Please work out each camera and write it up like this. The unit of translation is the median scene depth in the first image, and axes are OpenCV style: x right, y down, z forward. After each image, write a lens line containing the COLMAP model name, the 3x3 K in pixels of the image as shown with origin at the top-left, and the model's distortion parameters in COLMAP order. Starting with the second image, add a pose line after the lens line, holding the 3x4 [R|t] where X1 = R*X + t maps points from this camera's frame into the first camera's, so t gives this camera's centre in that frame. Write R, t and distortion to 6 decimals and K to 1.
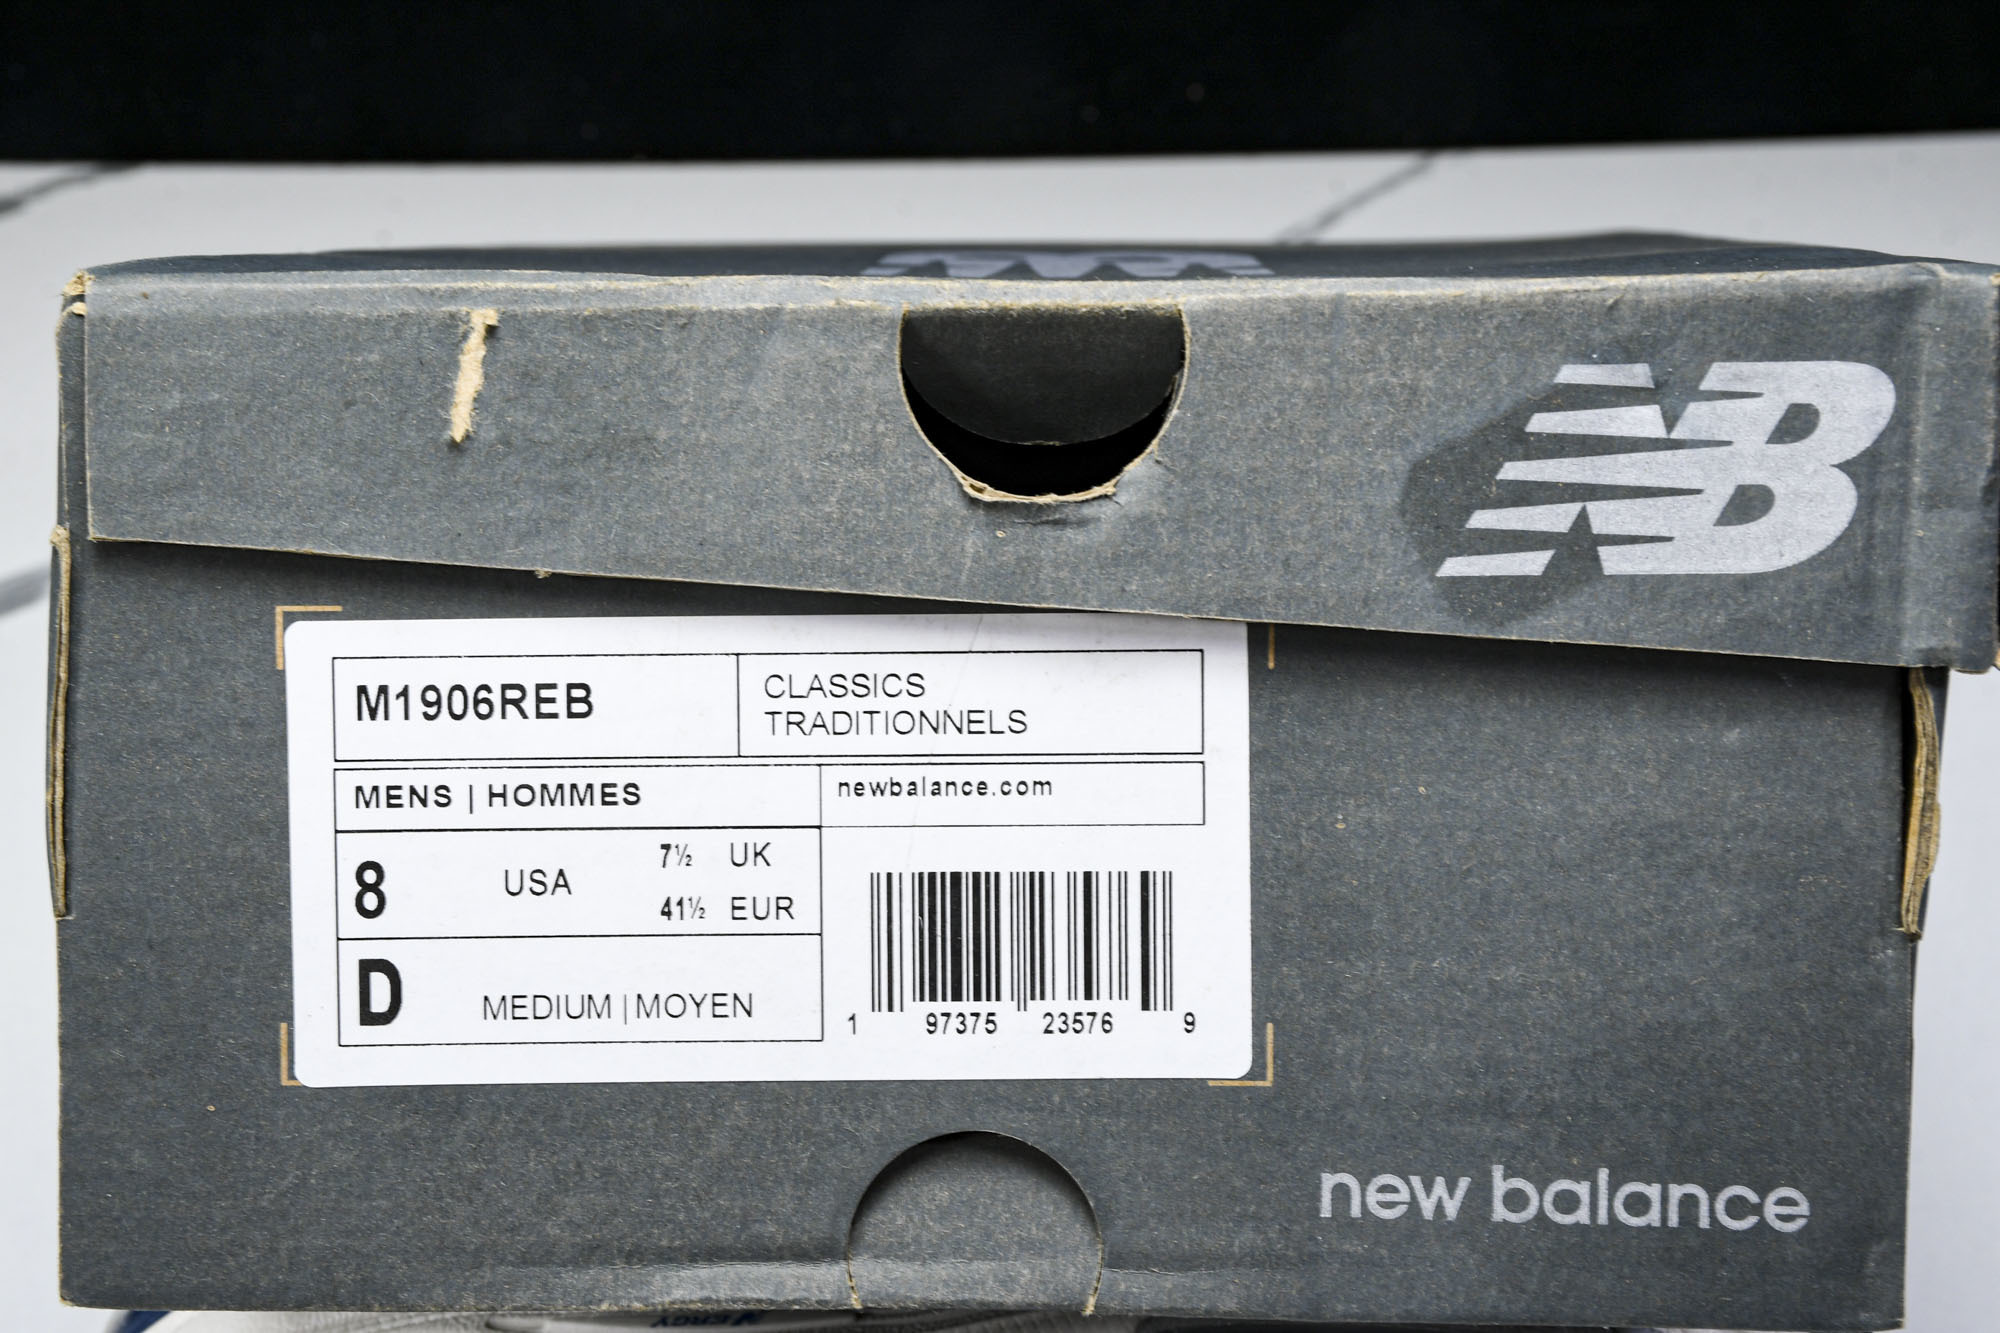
lens RADIAL K [[3992.9, 0, 1005.4], [0, 3992.9, 666.7], [0, 0, 1]] dist [0.234703, 0.000000]
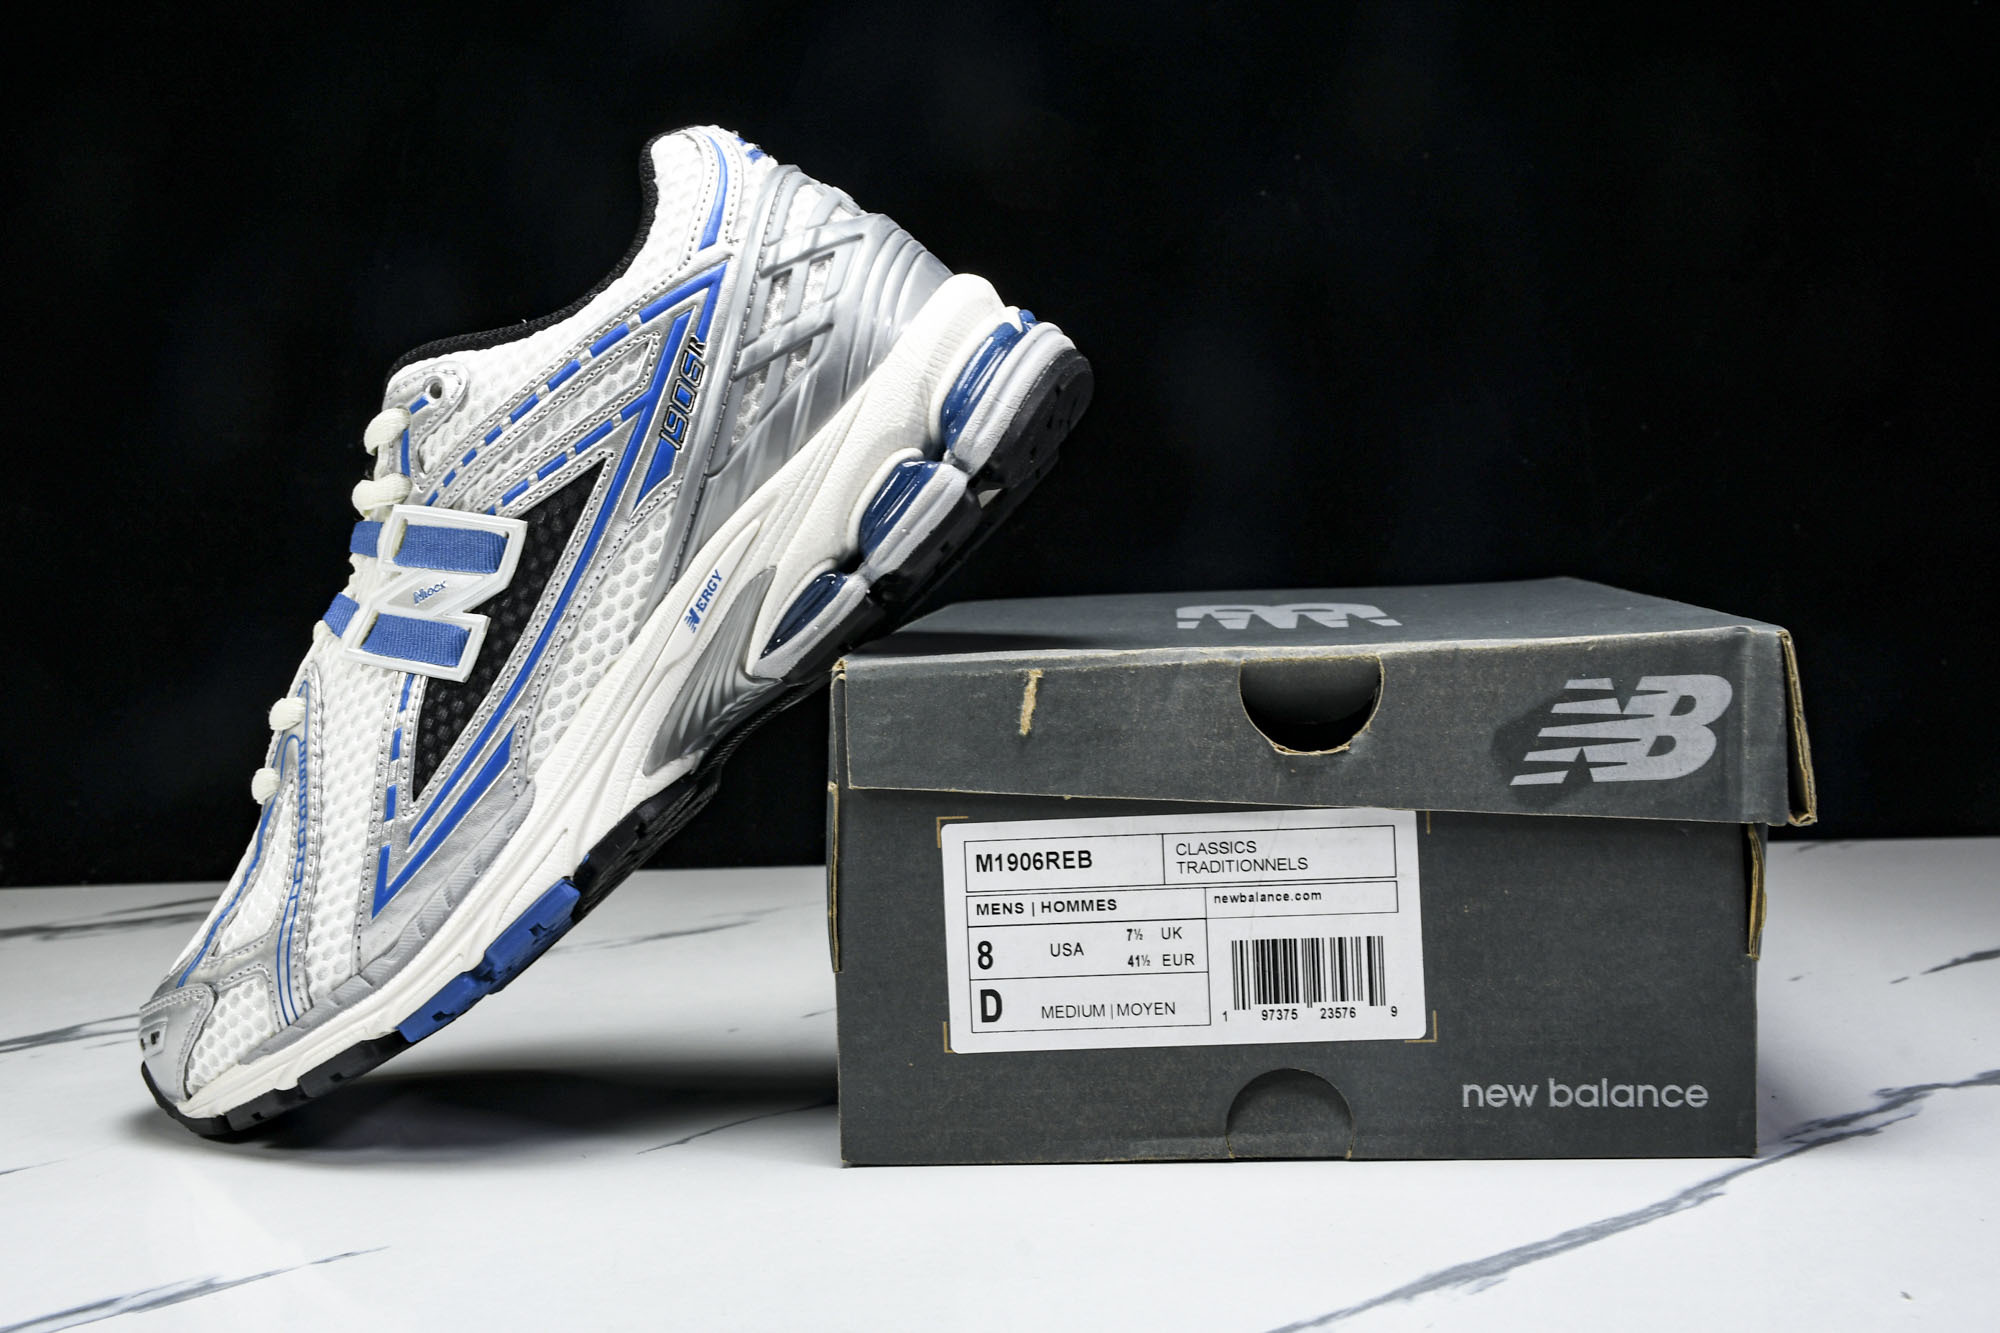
lens RADIAL K [[2687.3, 0, 970.4], [0, 2687.3, 693.0], [0, 0, 1]] dist [0.029367, 0.000000]
pose [[0.997562, -0.031924, -0.062056, -0.077265], [0.027517, 0.997124, -0.070622, 0.019109], [0.064132, 0.068742, 0.995571, -0.368980]]
